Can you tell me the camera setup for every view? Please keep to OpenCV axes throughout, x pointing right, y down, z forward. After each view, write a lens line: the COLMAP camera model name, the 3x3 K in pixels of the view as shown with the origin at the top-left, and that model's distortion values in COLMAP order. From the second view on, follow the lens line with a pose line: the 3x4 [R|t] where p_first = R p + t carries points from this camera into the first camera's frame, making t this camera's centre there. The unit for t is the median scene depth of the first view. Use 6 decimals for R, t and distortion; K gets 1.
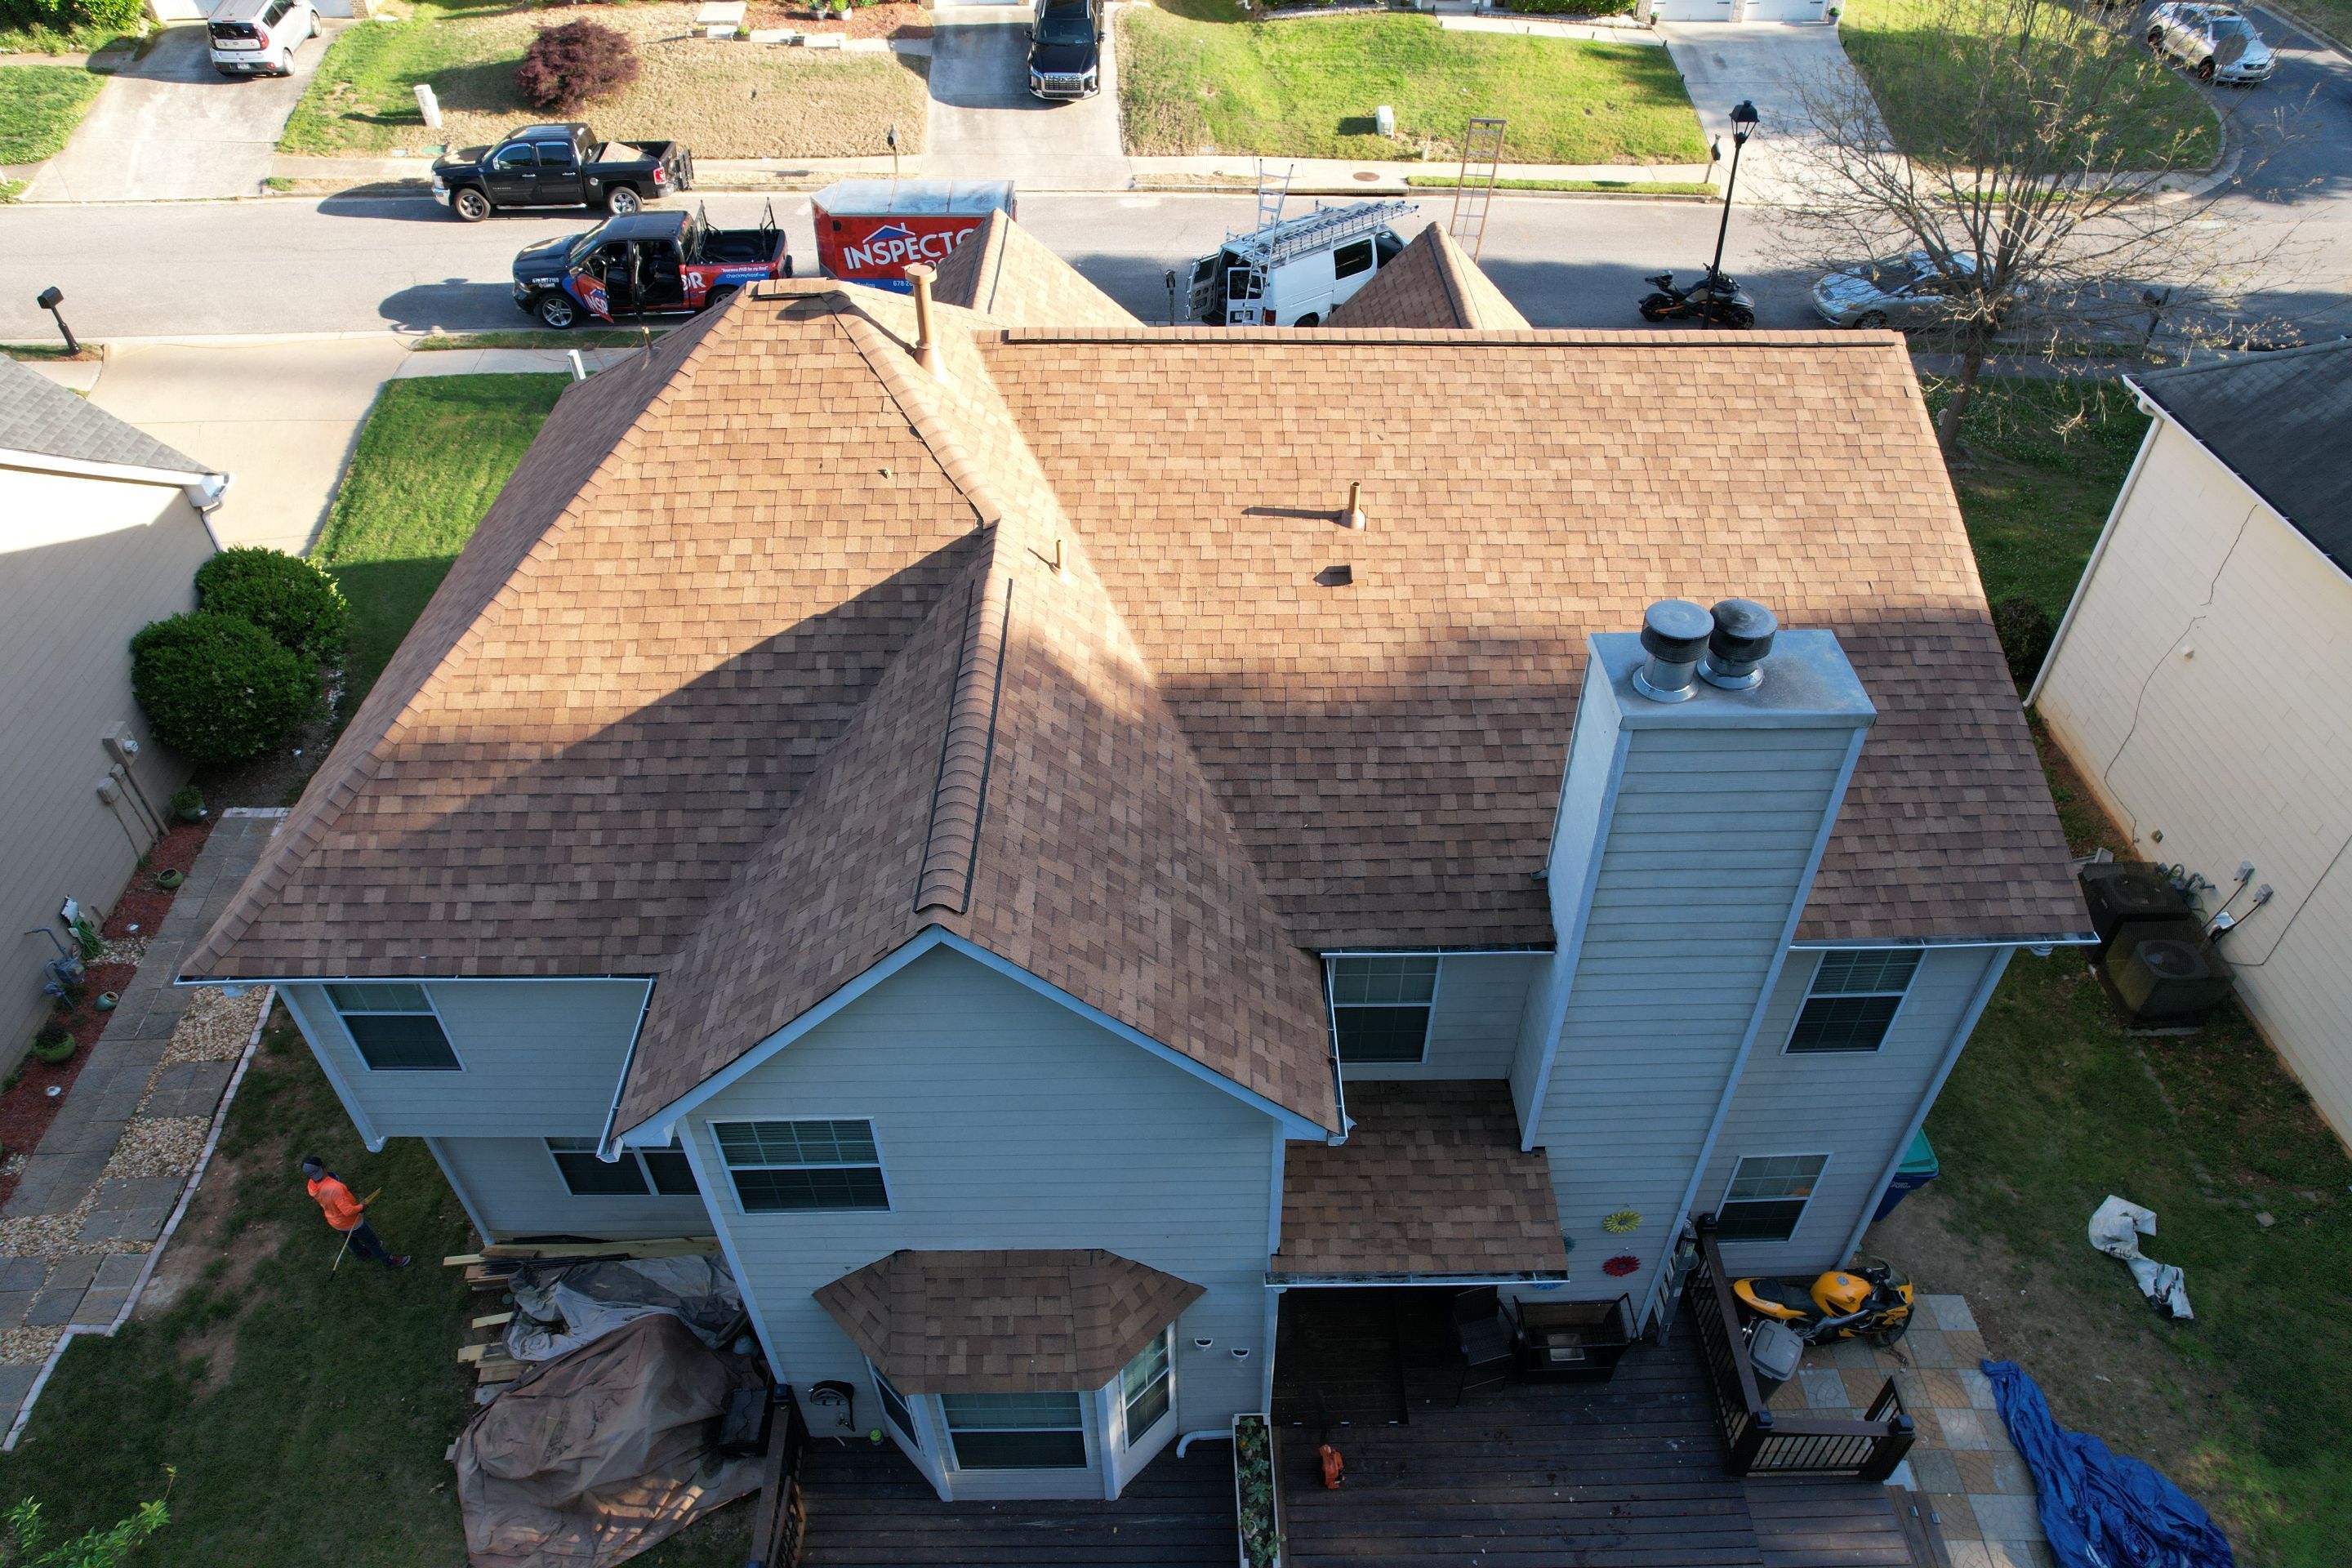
lens RADIAL K [[1510.4, 0, 1179.0], [0, 1510.4, 779.4], [0, 0, 1]] dist [-0.074338, 0.067383]
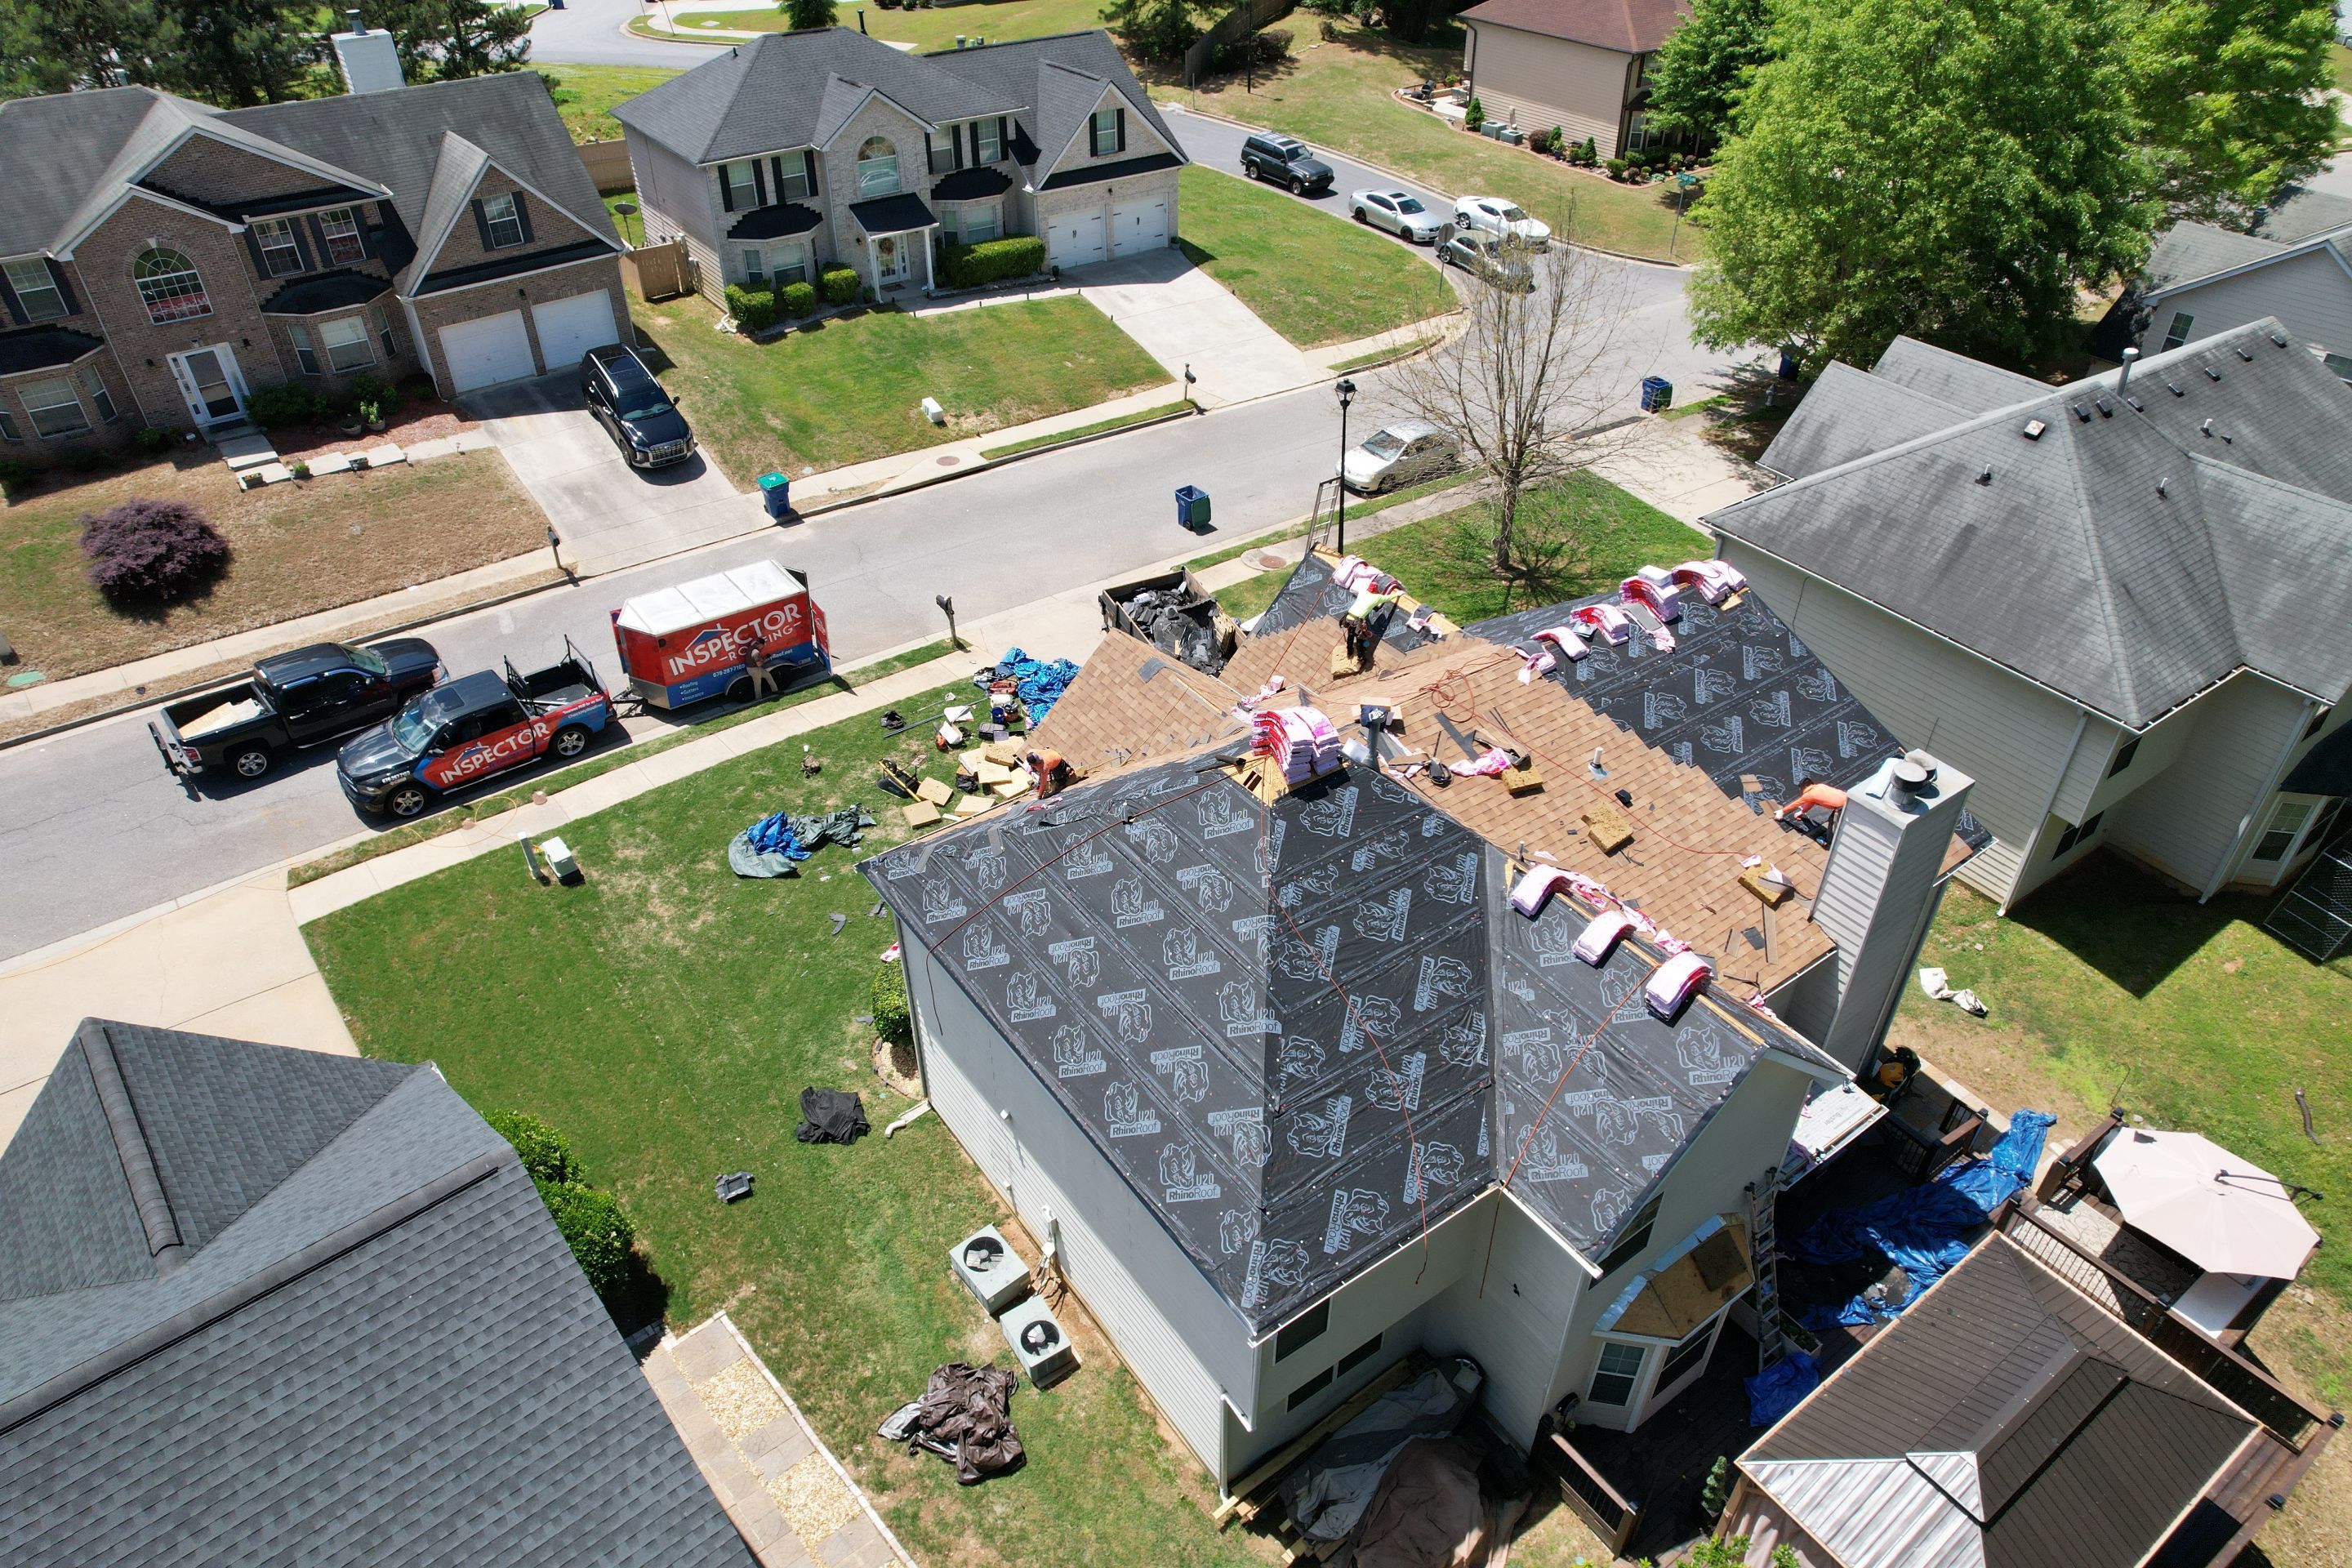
lens RADIAL K [[1510.4, 0, 1181.6], [0, 1510.4, 785.6], [0, 0, 1]] dist [-0.074338, 0.067383]
pose [[0.820863, -0.339317, 0.459399, -0.453431], [0.369792, 0.928771, 0.025248, -0.159393], [-0.435244, 0.149157, 0.887871, -0.125912]]
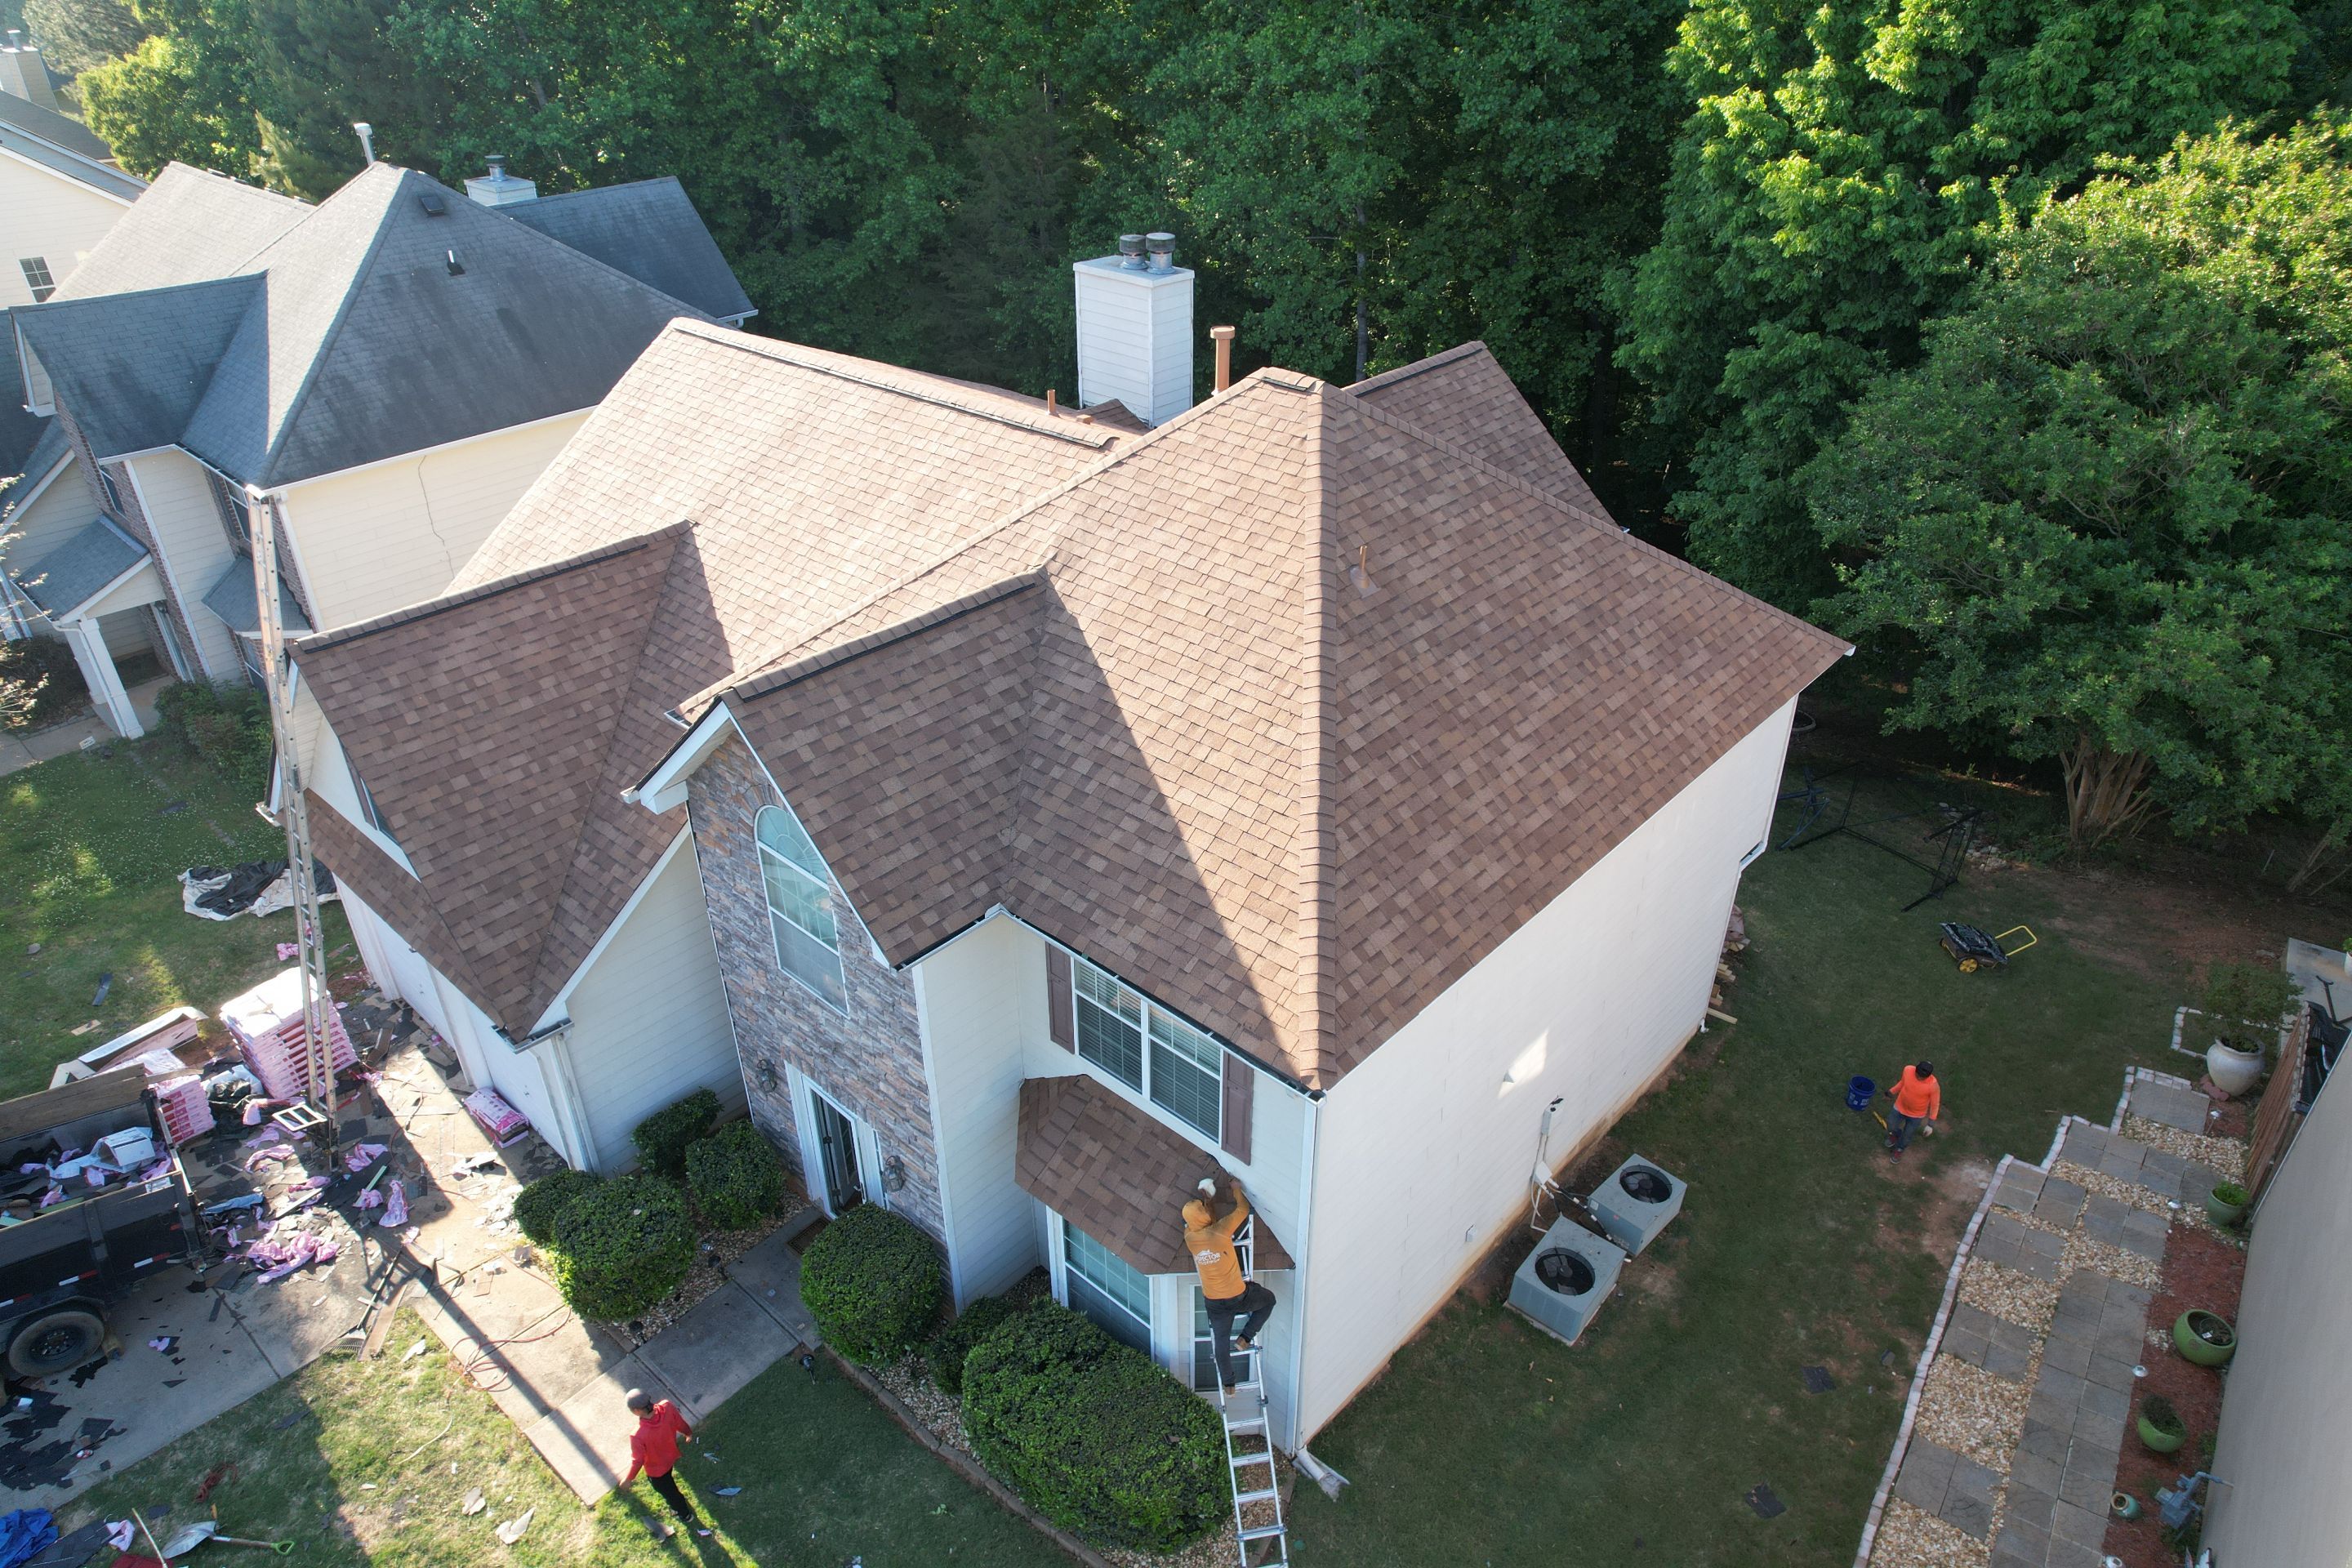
lens RADIAL K [[1510.4, 0, 1174.3], [0, 1510.4, 786.1], [0, 0, 1]] dist [-0.074338, 0.067383]
pose [[-0.731971, -0.342348, 0.589081, -0.414708], [0.452597, 0.401959, 0.795981, -0.493782], [-0.509289, 0.849251, -0.139277, 0.626882]]
